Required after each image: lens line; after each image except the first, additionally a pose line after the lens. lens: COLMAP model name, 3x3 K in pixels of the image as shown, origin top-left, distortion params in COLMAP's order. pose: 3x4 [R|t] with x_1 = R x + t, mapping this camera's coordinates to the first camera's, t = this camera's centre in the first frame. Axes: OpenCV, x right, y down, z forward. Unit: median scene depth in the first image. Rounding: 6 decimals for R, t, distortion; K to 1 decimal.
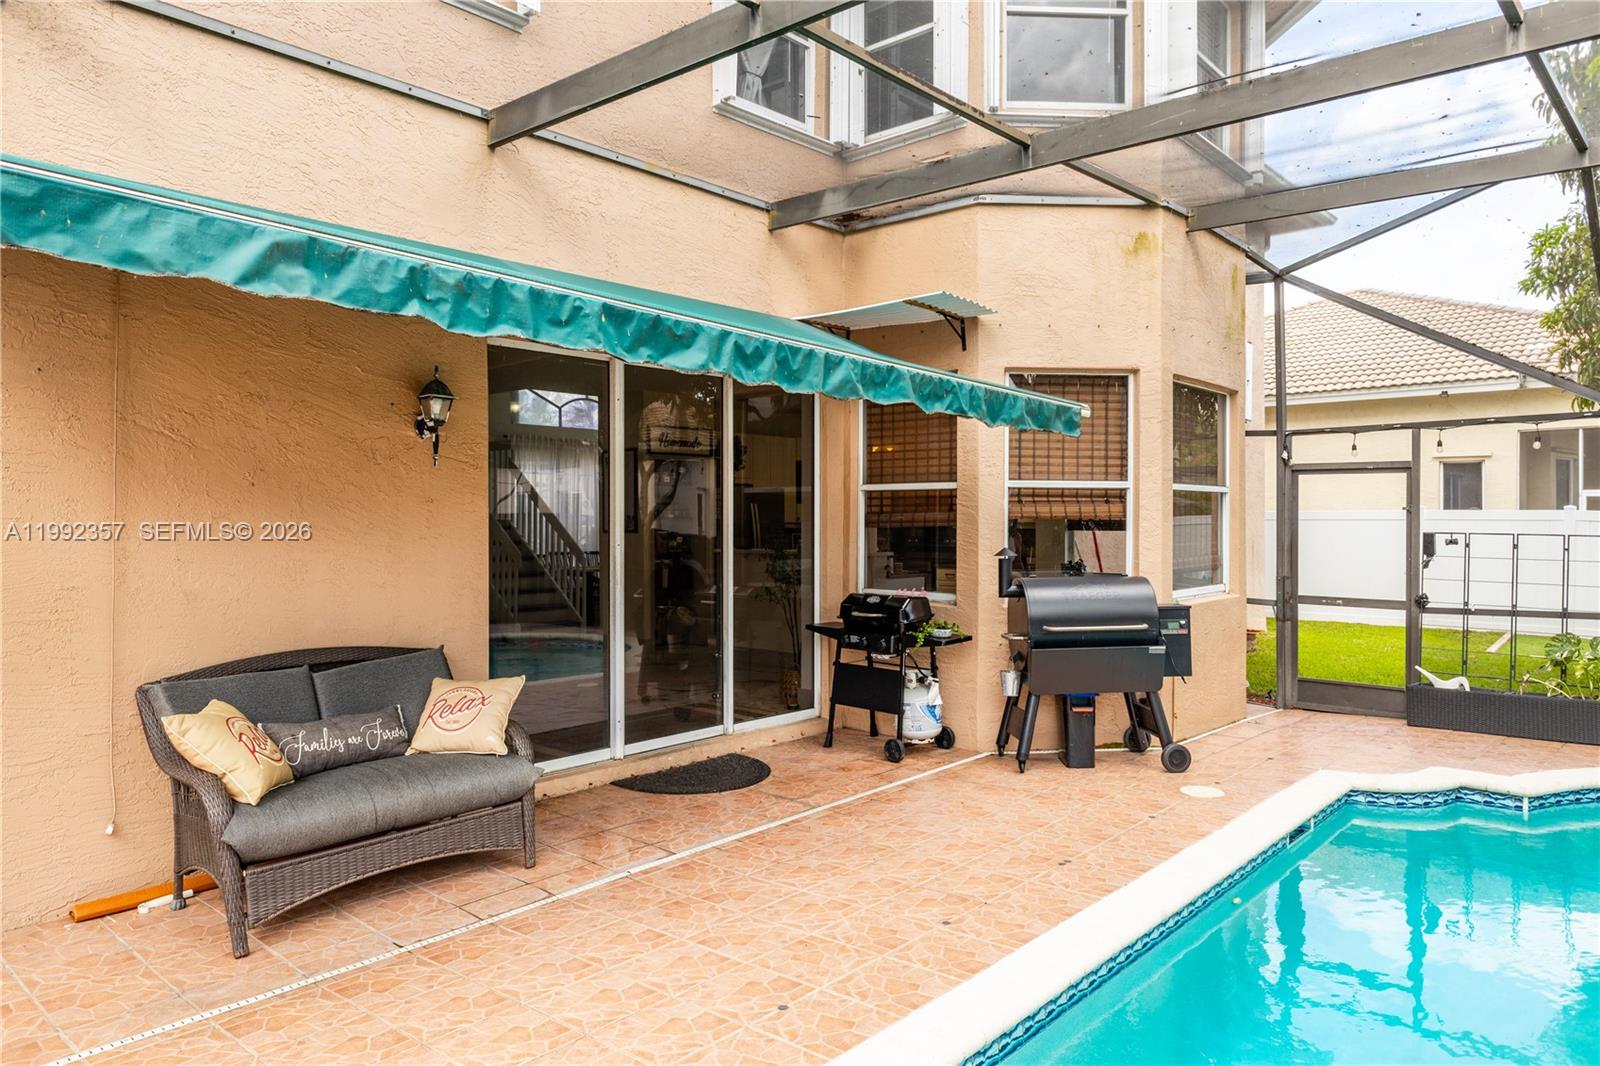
lens RADIAL K [[1050.2, 0, 818.0], [0, 1050.2, 530.9], [0, 0, 1]] dist [0.032956, -0.044377]
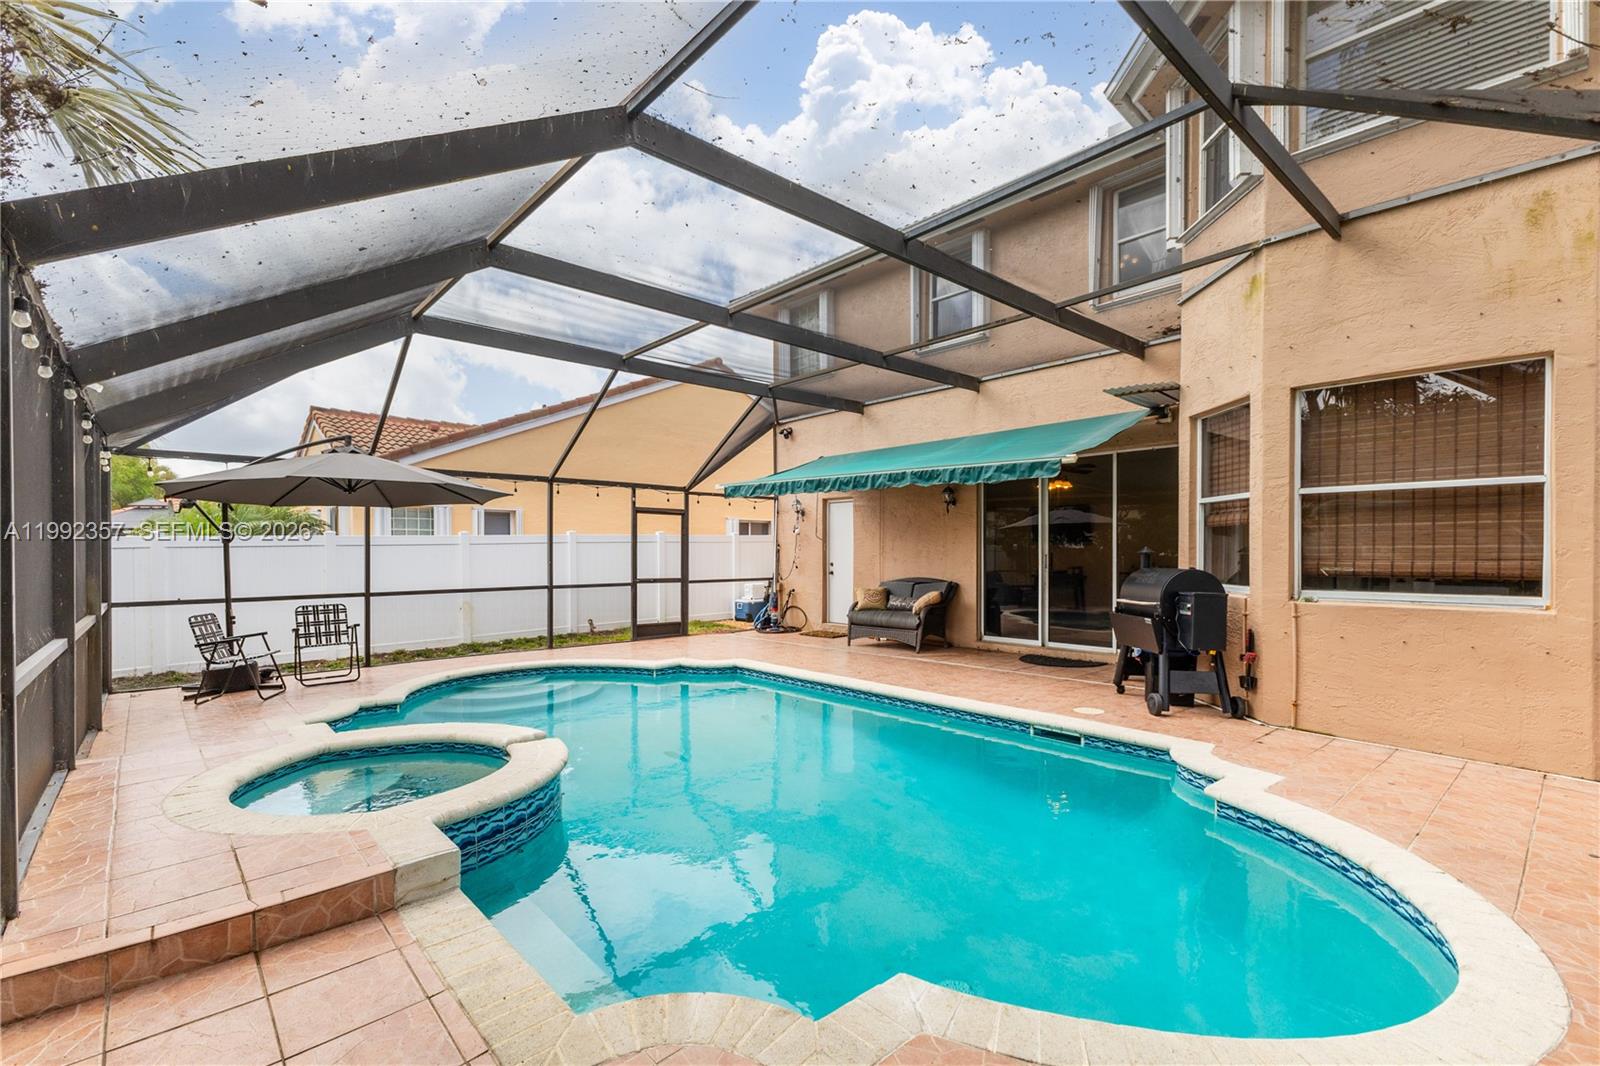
lens RADIAL K [[709.2, 0, 798.0], [0, 709.2, 555.6], [0, 0, 1]] dist [0.015686, -0.000015]
pose [[-0.142544, 0.002637, -0.989785, 1.264177], [-0.018238, 0.999820, 0.005290, 0.030883], [0.989620, 0.018806, -0.142470, 0.681733]]
